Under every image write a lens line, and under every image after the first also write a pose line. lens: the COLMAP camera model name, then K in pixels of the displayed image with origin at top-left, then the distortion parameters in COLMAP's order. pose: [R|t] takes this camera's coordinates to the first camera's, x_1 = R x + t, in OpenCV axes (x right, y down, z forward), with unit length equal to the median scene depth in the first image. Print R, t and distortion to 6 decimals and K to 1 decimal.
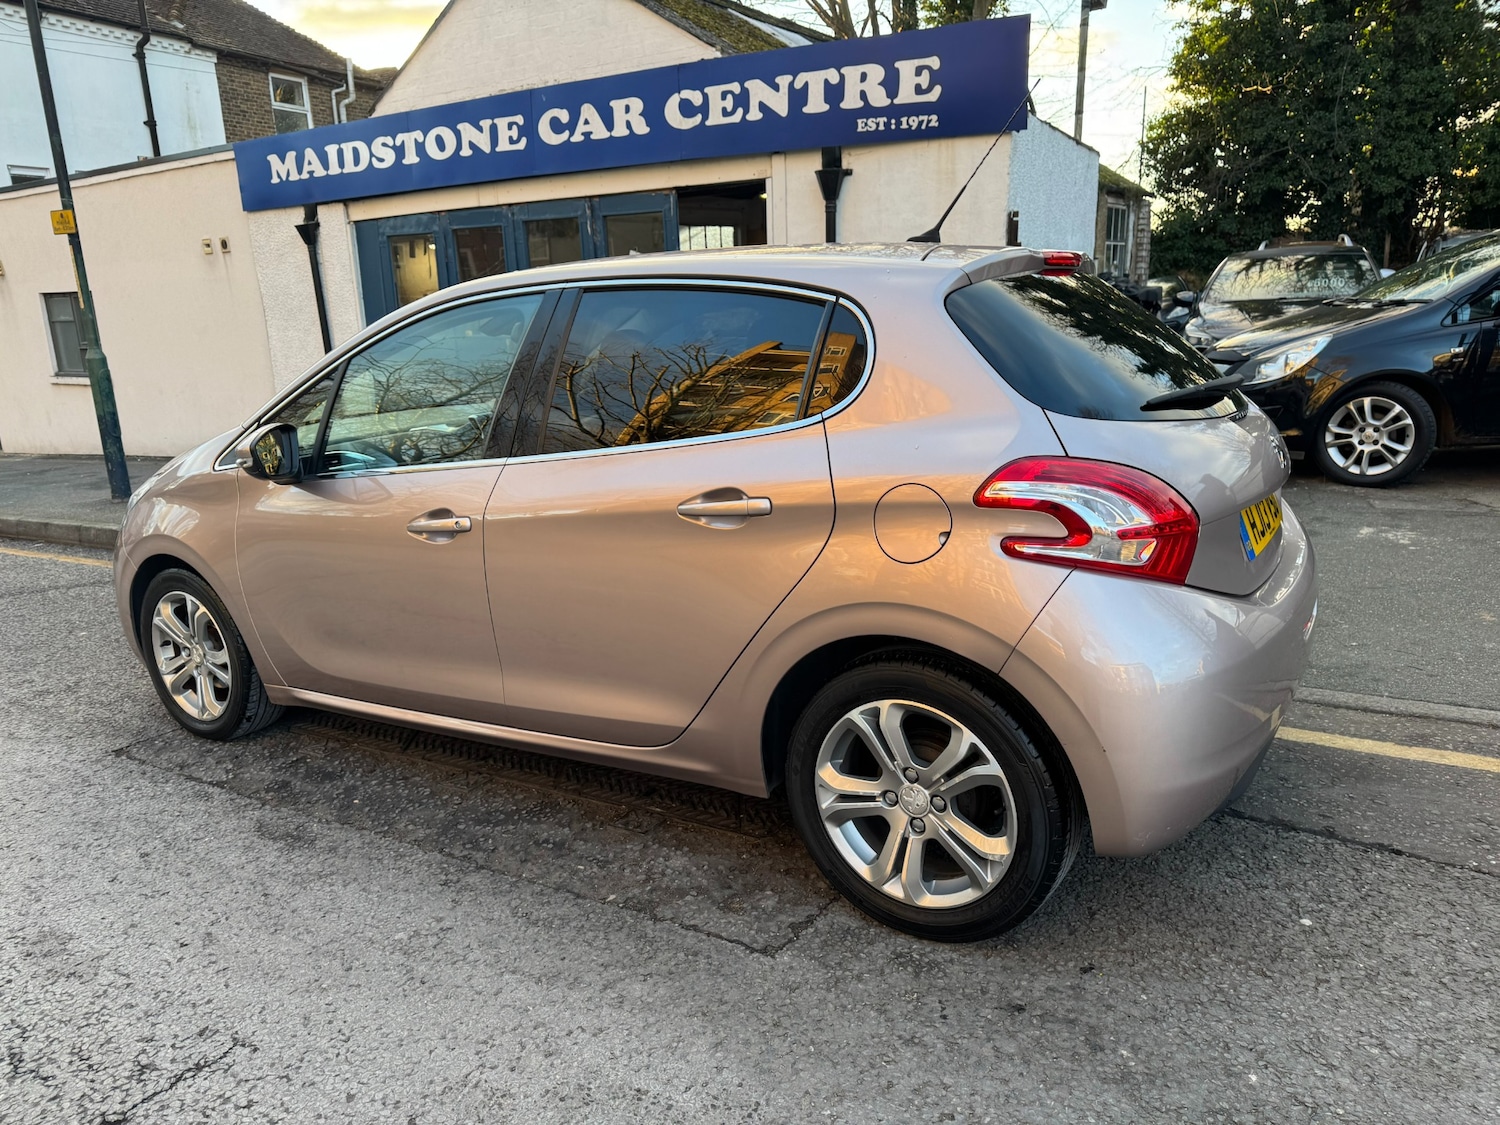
lens RADIAL K [[1058.4, 0, 742.3], [0, 1058.4, 570.2], [0, 0, 1]] dist [0.020408, -0.023143]
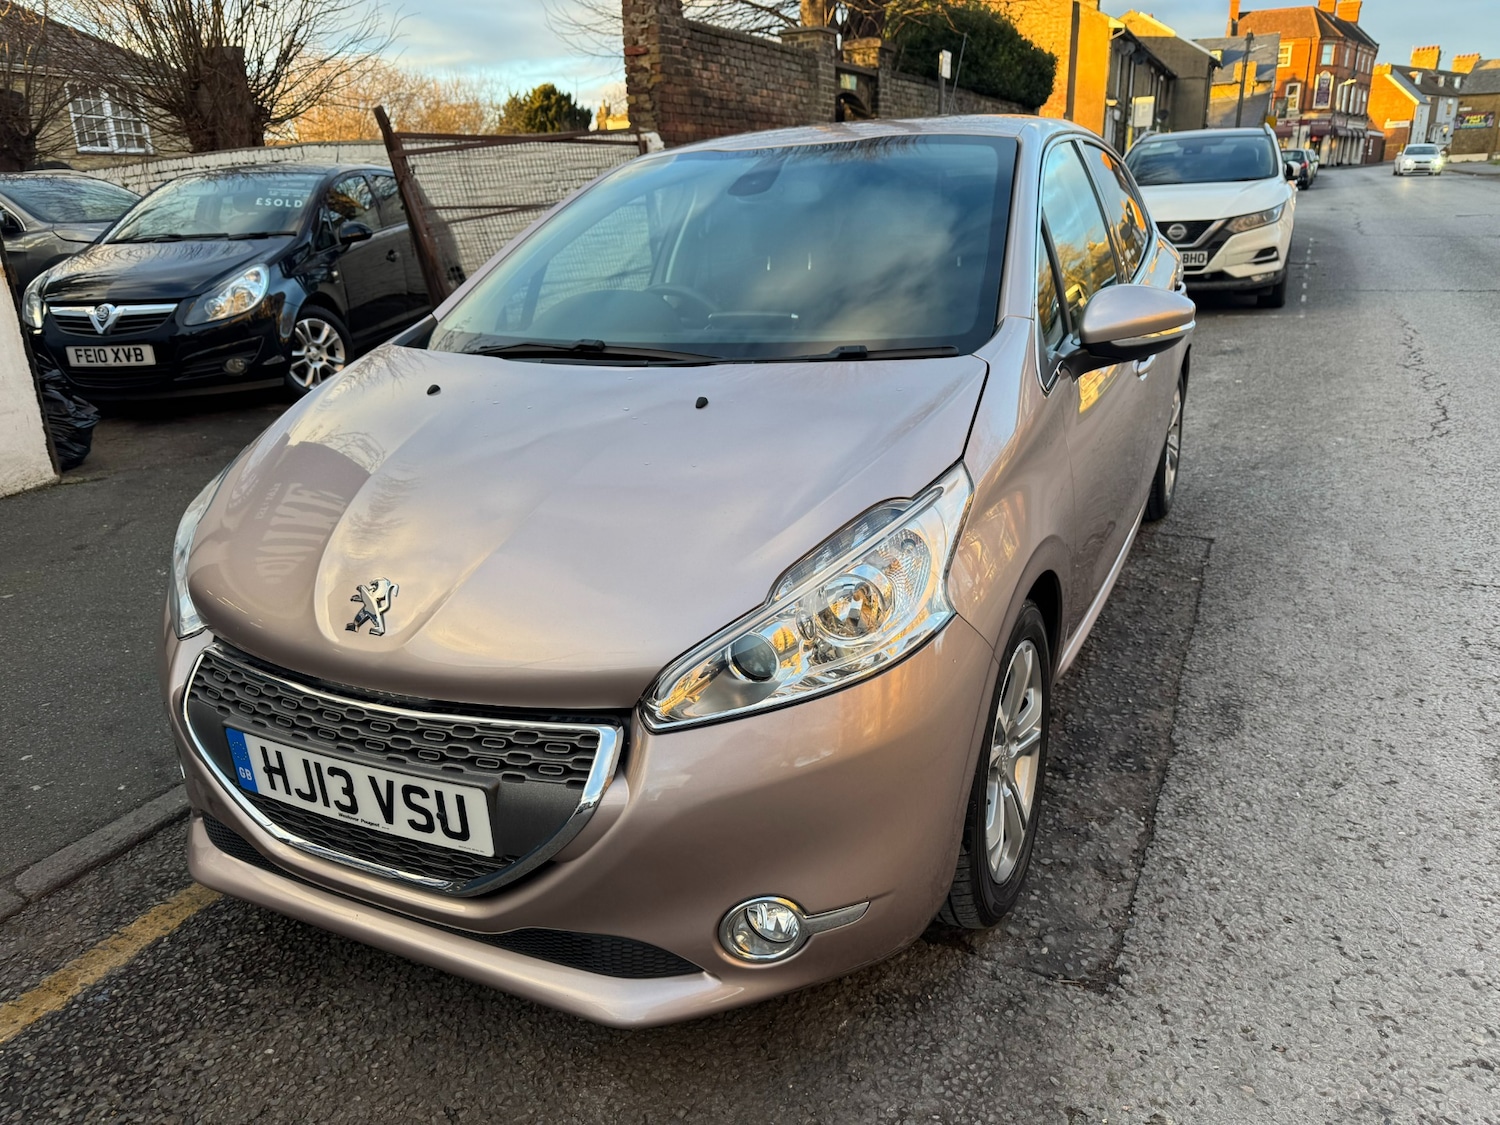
lens RADIAL K [[1058.4, 0, 752.4], [0, 1058.4, 570.2], [0, 0, 1]] dist [0.020408, -0.023143]
pose [[-0.100796, -0.282359, 0.953999, -0.536042], [0.284114, 0.910783, 0.299587, -0.113825], [-0.953477, 0.301242, -0.011581, 0.590930]]
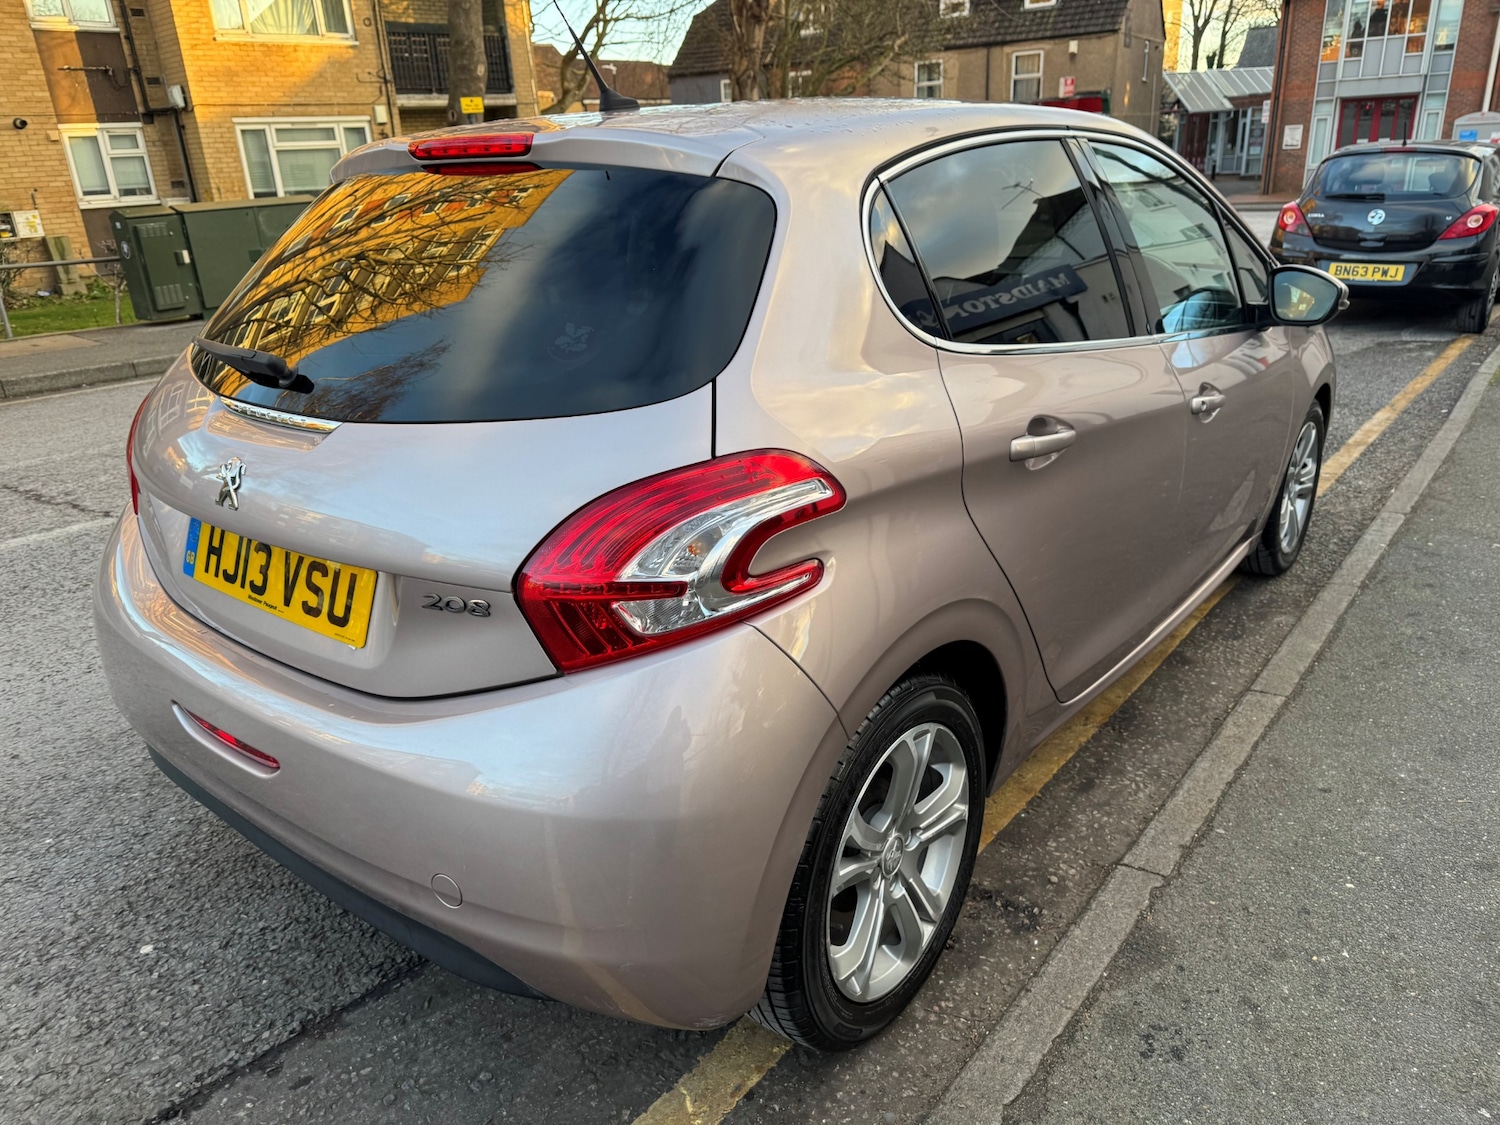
lens RADIAL K [[1058.4, 0, 751.9], [0, 1058.4, 567.0], [0, 0, 1]] dist [0.020408, -0.023143]
pose [[-0.100367, 0.399314, -0.911304, 0.391220], [-0.198461, 0.889488, 0.411612, -0.142880], [0.974956, 0.222170, -0.010027, 0.480807]]
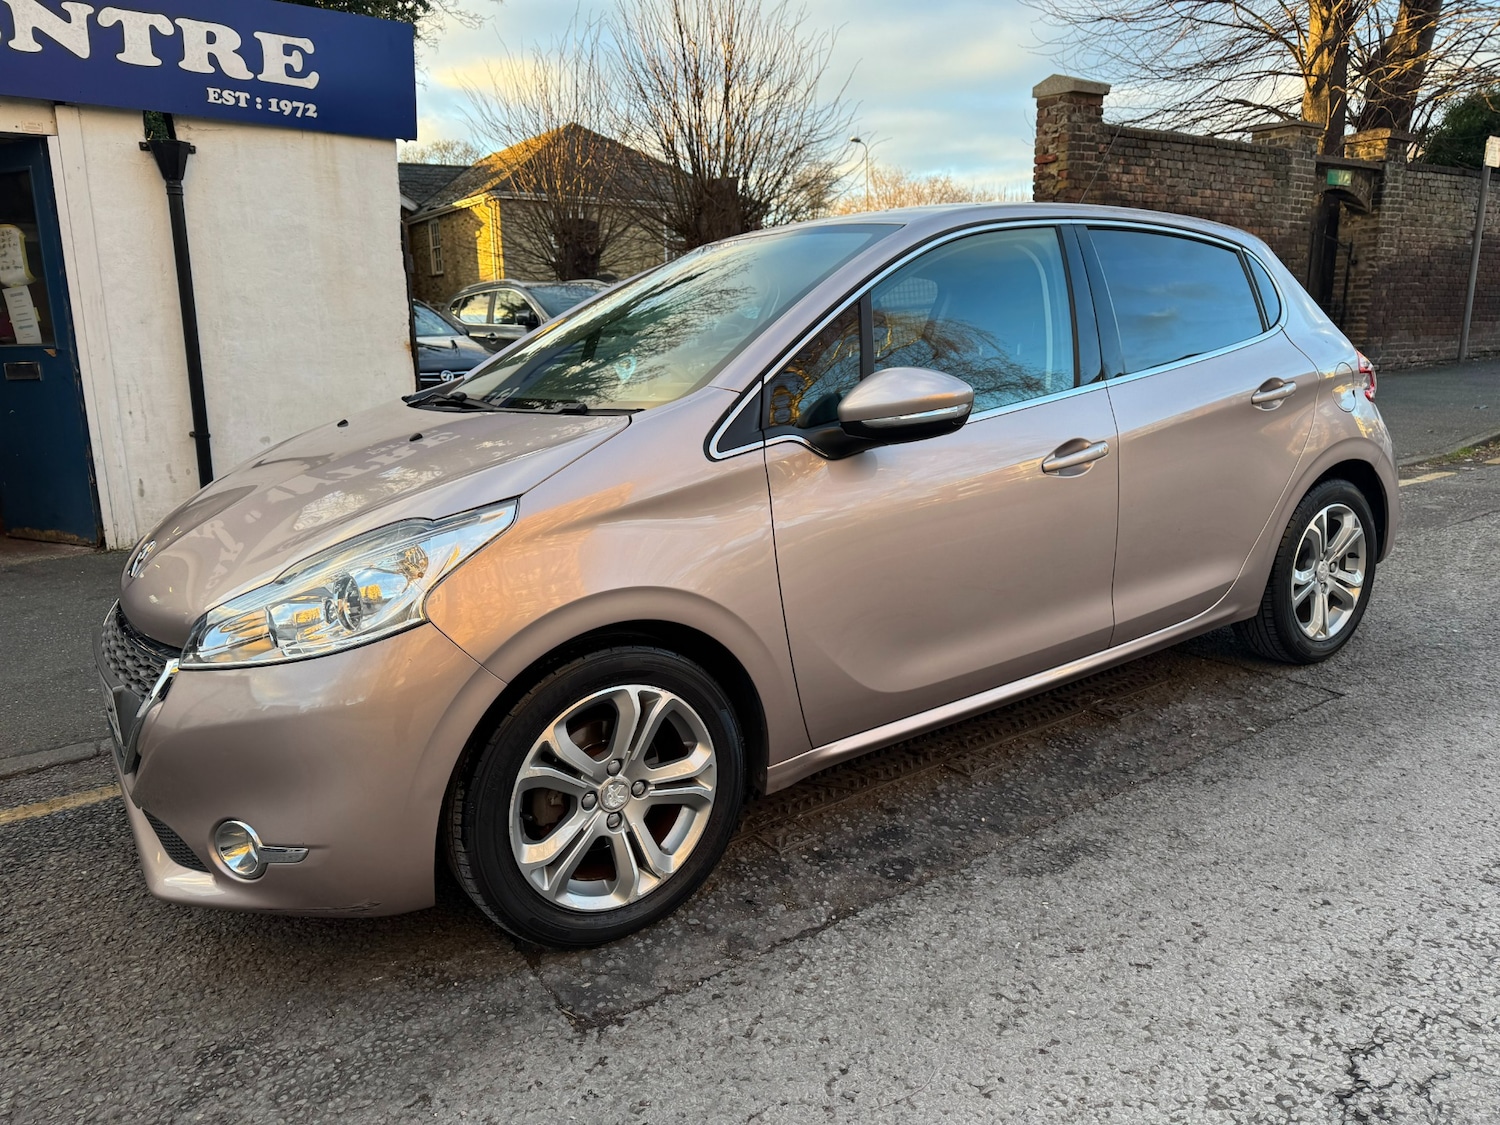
lens RADIAL K [[1058.4, 0, 746.0], [0, 1058.4, 567.7], [0, 0, 1]] dist [0.020408, -0.023143]
pose [[0.400669, -0.170278, 0.900261, -0.526955], [0.233702, 0.969071, 0.079282, -0.037054], [-0.885916, 0.178627, 0.428070, 0.356995]]
